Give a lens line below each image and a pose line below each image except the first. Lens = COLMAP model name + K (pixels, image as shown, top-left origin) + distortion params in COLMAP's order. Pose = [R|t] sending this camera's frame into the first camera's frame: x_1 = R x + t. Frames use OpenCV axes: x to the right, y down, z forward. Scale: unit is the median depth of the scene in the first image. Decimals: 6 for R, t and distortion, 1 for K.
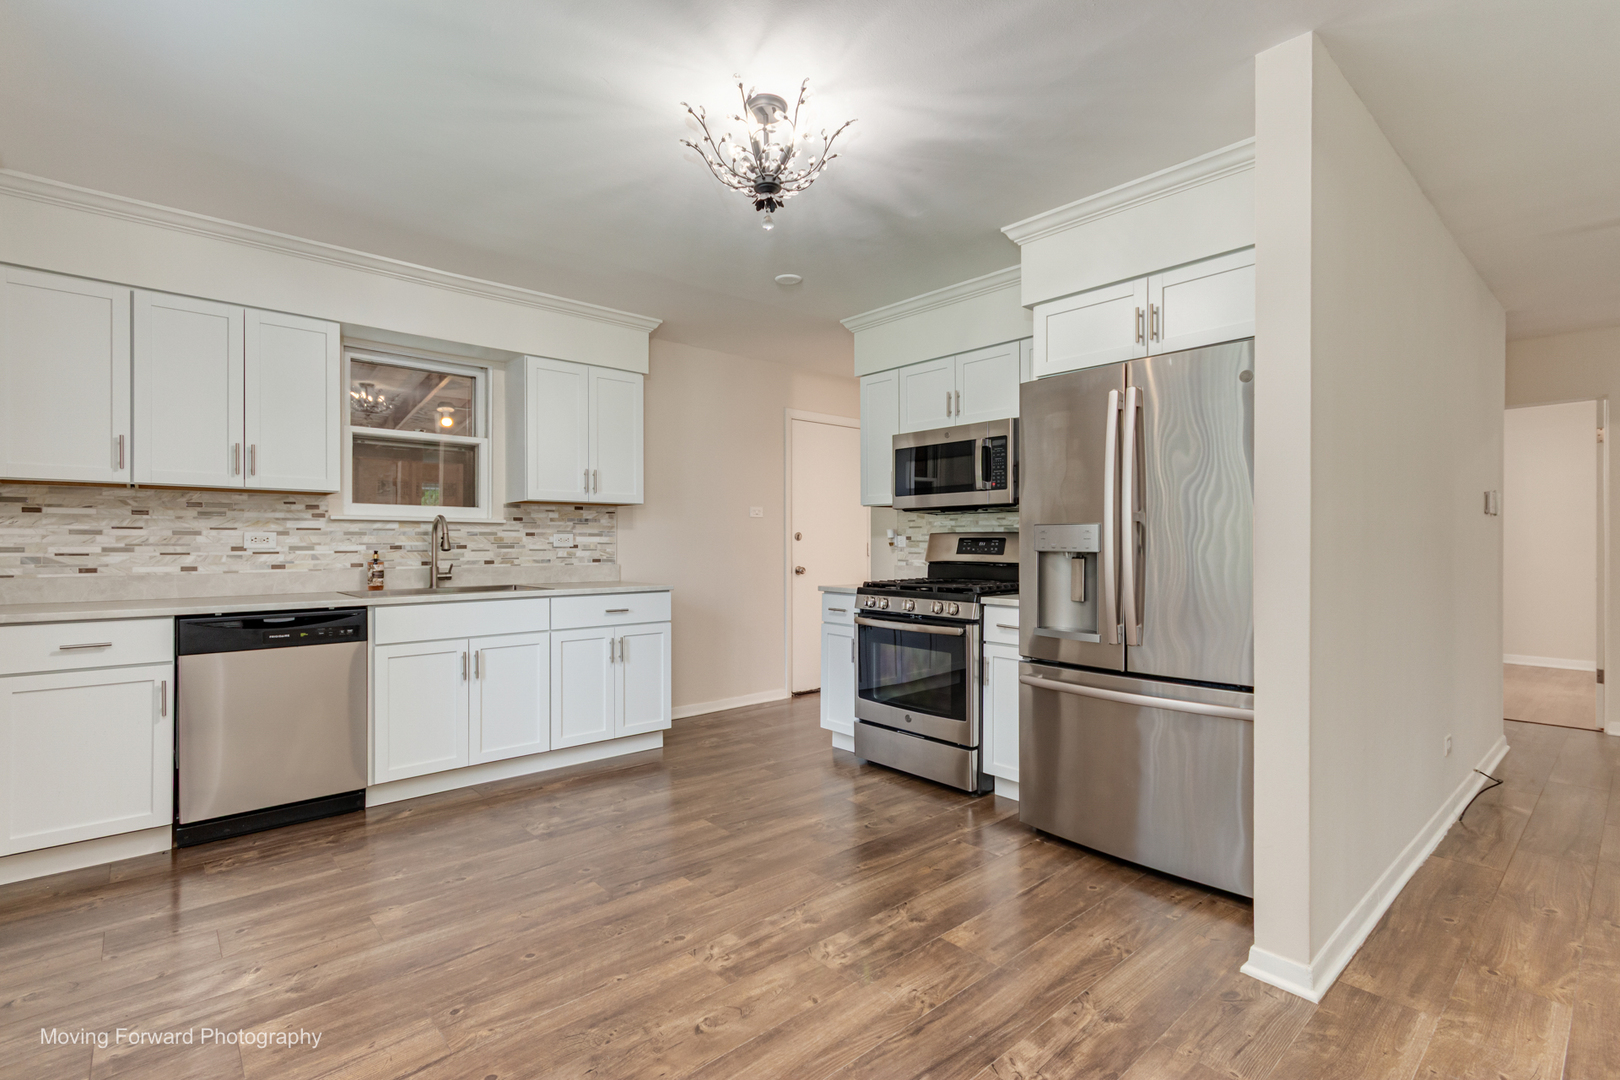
lens RADIAL K [[739.4, 0, 807.1], [0, 739.4, 541.1], [0, 0, 1]] dist [0.000786, 0.000231]
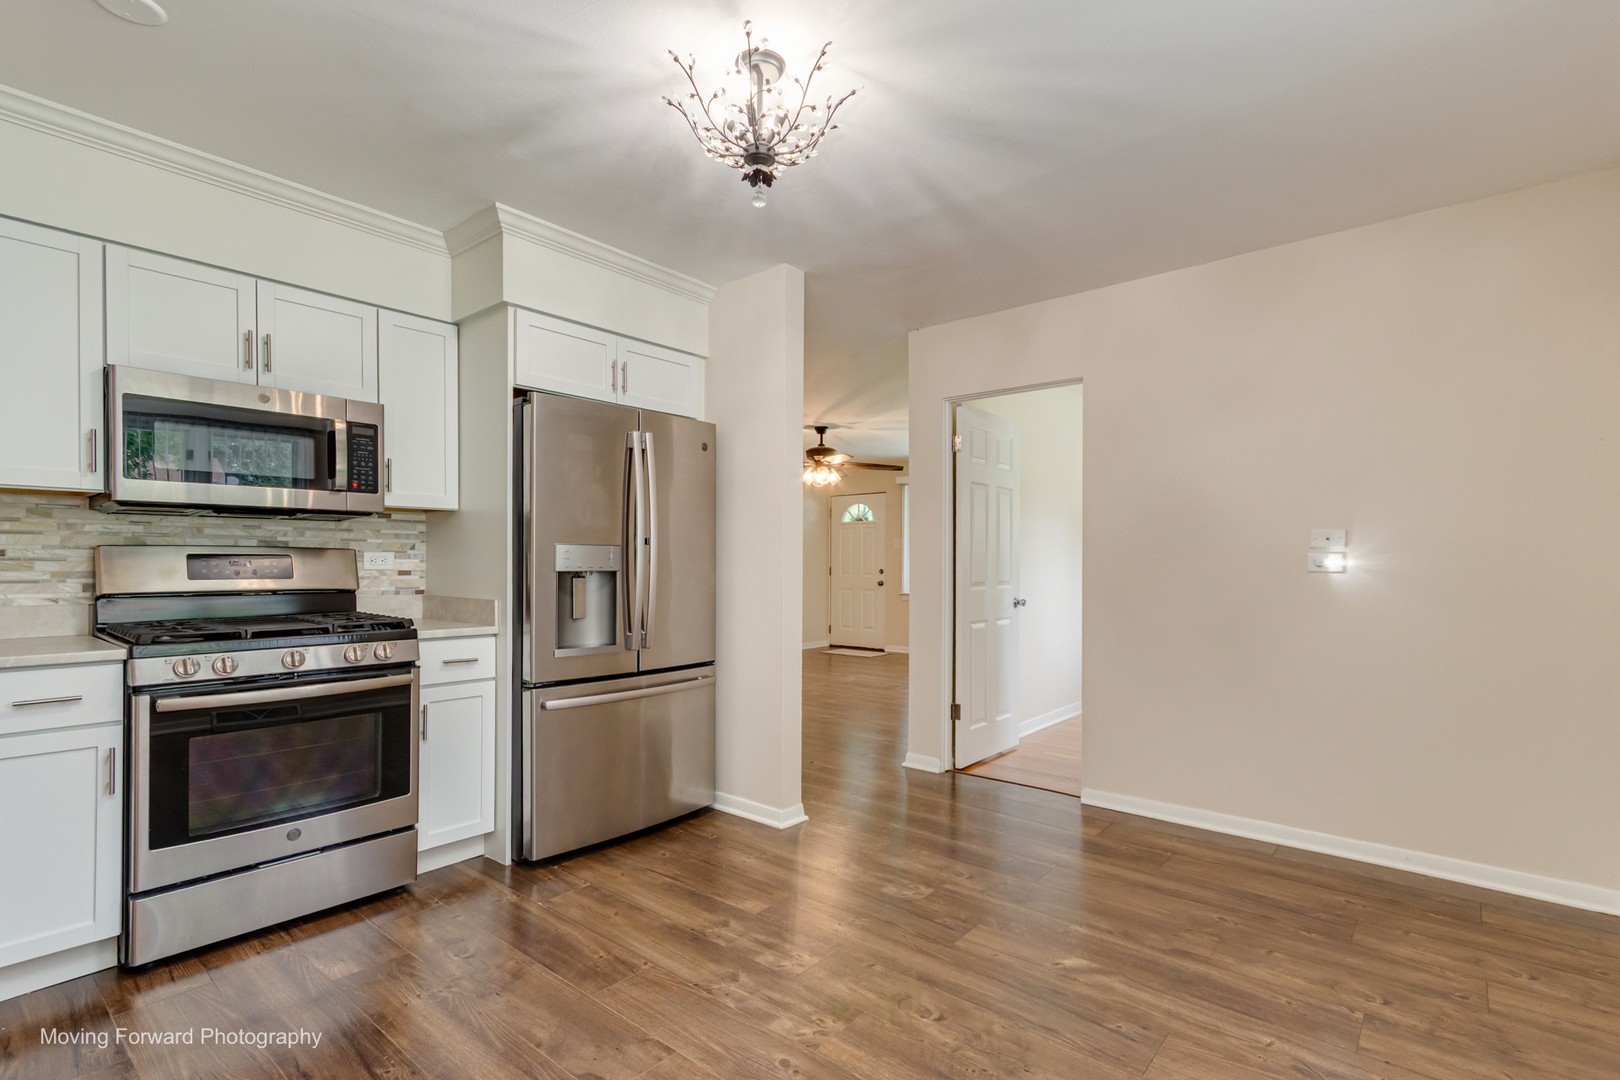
lens RADIAL K [[761.5, 0, 809.9], [0, 761.5, 567.0], [0, 0, 1]] dist [0.001322, 0.000313]
pose [[-0.142330, -0.008640, 0.989781, -0.602885], [-0.005386, 0.999954, 0.007954, -0.001479], [-0.989805, -0.004198, -0.142370, 0.670952]]
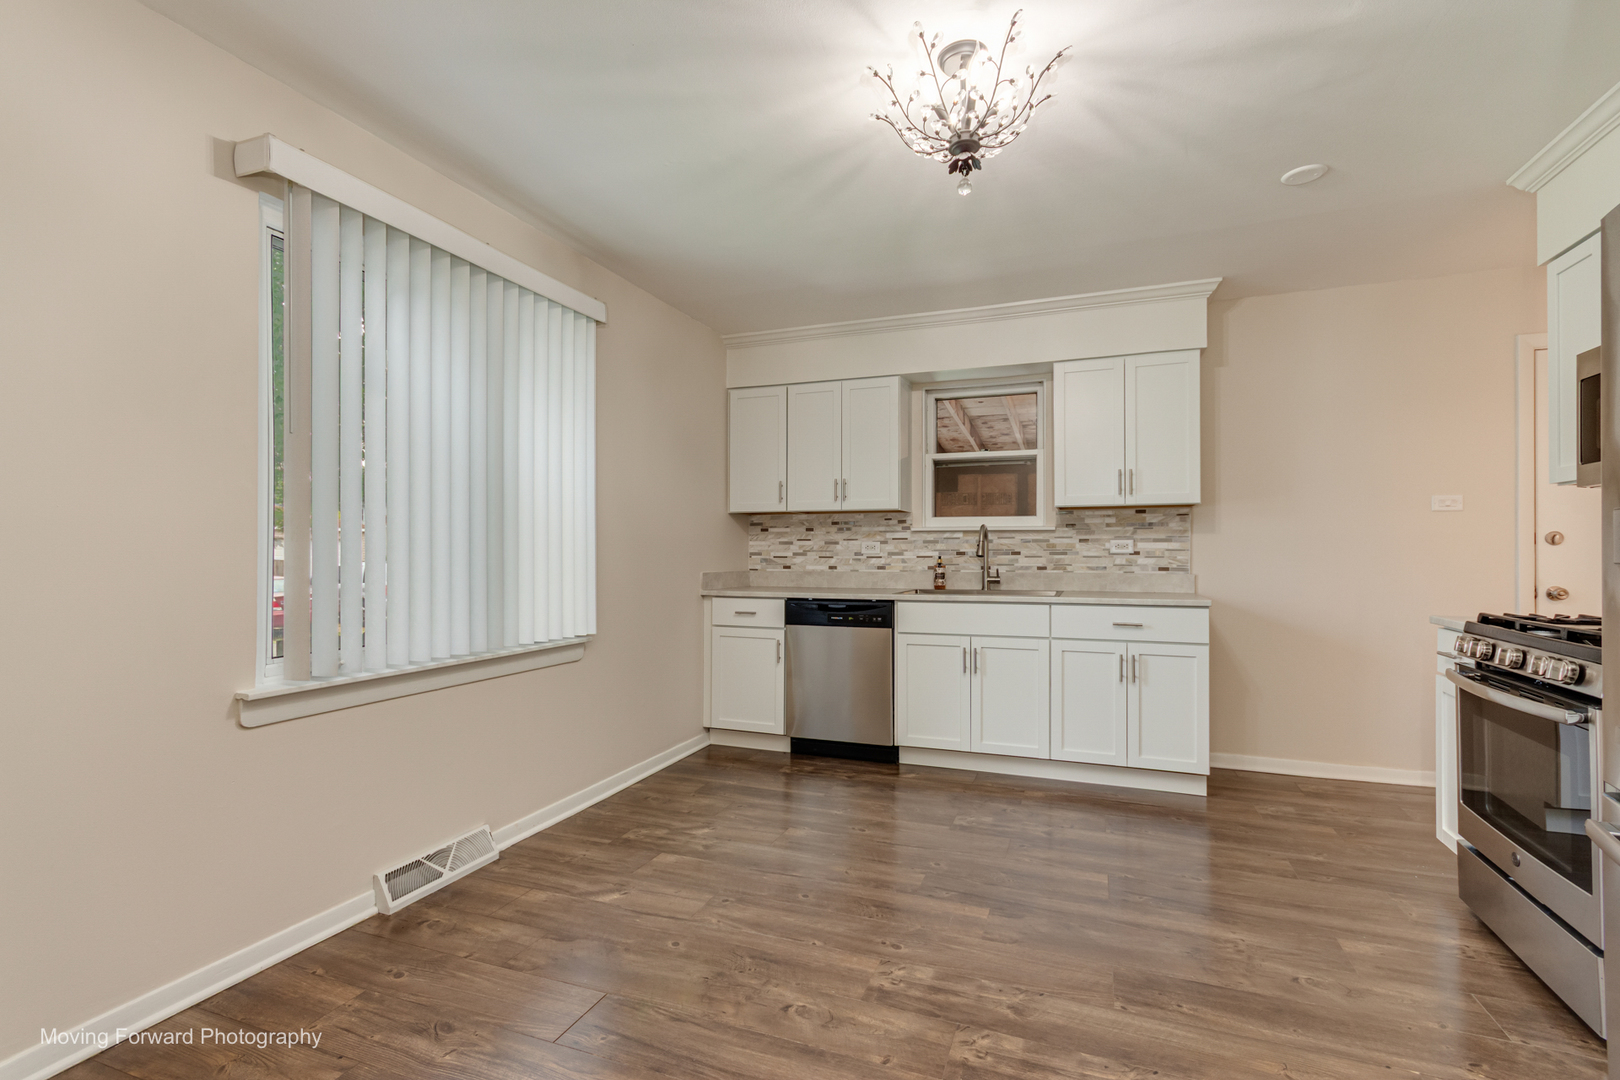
lens RADIAL K [[744.4, 0, 807.9], [0, 744.4, 545.7], [0, 0, 1]] dist [-0.000314, 0.000090]
pose [[0.457309, -0.005765, -0.889289, 0.409478], [0.003703, 0.999983, -0.004578, 0.000873], [0.889300, -0.001200, 0.457322, 0.268370]]
